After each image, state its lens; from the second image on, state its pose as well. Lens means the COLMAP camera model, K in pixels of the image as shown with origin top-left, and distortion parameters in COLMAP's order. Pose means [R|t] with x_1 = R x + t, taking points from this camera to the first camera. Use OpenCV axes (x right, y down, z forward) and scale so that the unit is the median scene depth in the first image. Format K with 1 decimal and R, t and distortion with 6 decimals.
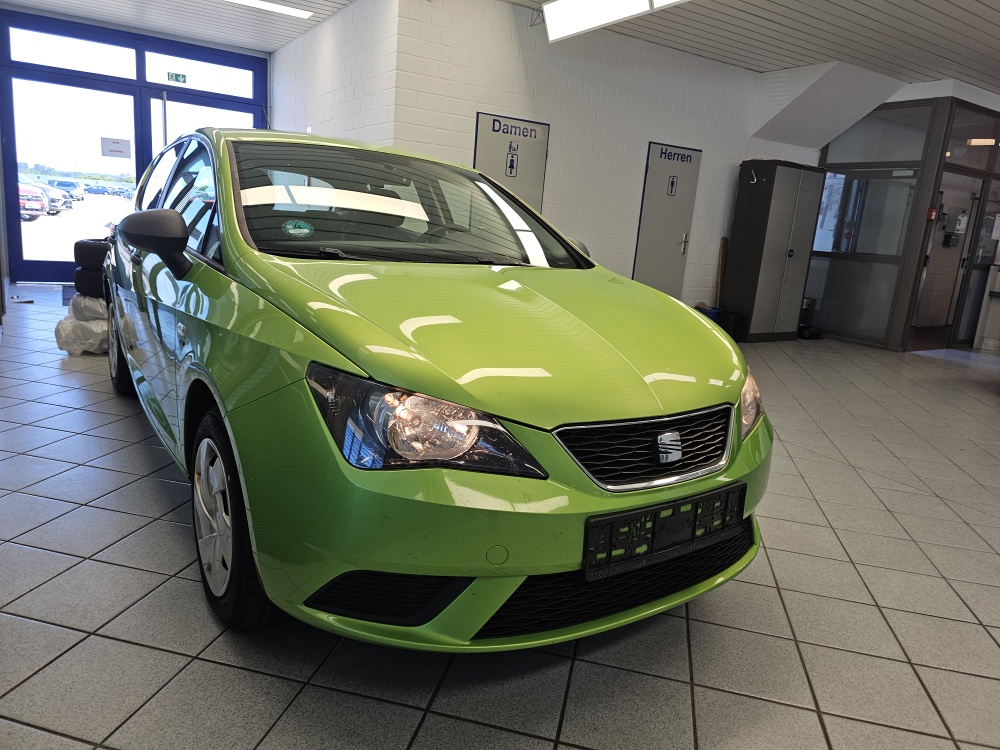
lens RADIAL K [[682.4, 0, 494.6], [0, 682.4, 373.9], [0, 0, 1]] dist [0.050320, -0.048653]
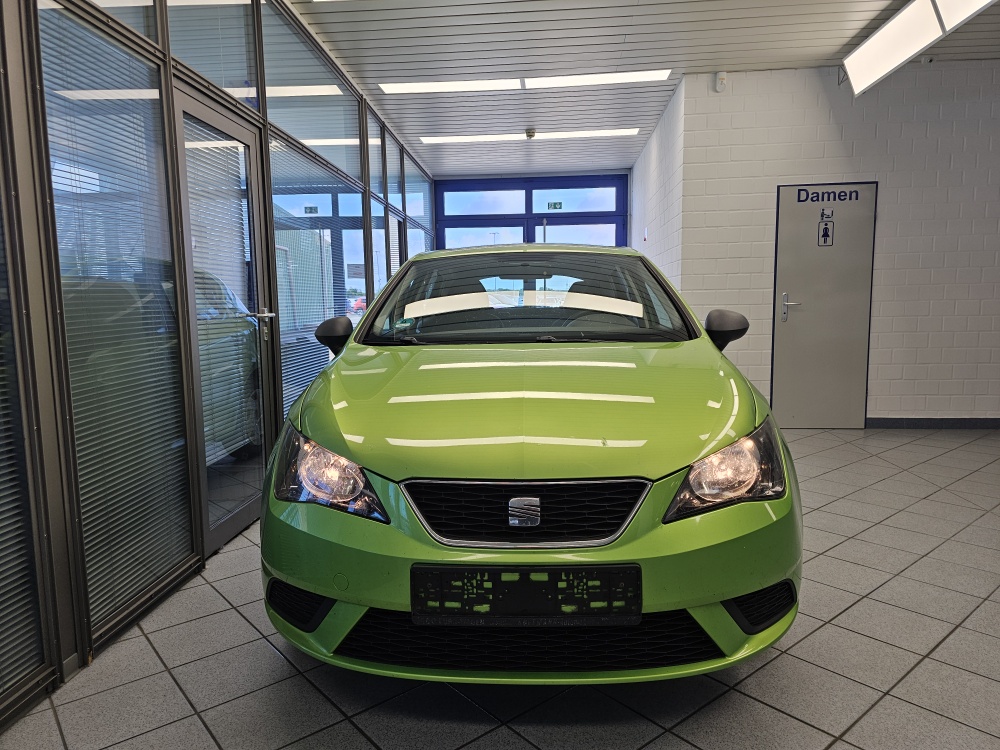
lens RADIAL K [[682.4, 0, 494.6], [0, 682.4, 373.9], [0, 0, 1]] dist [0.050320, -0.048653]
pose [[0.786452, -0.025685, -0.617117, 0.244734], [-0.055951, 0.992065, -0.112594, 0.006144], [0.615112, 0.123078, 0.778774, 0.047019]]
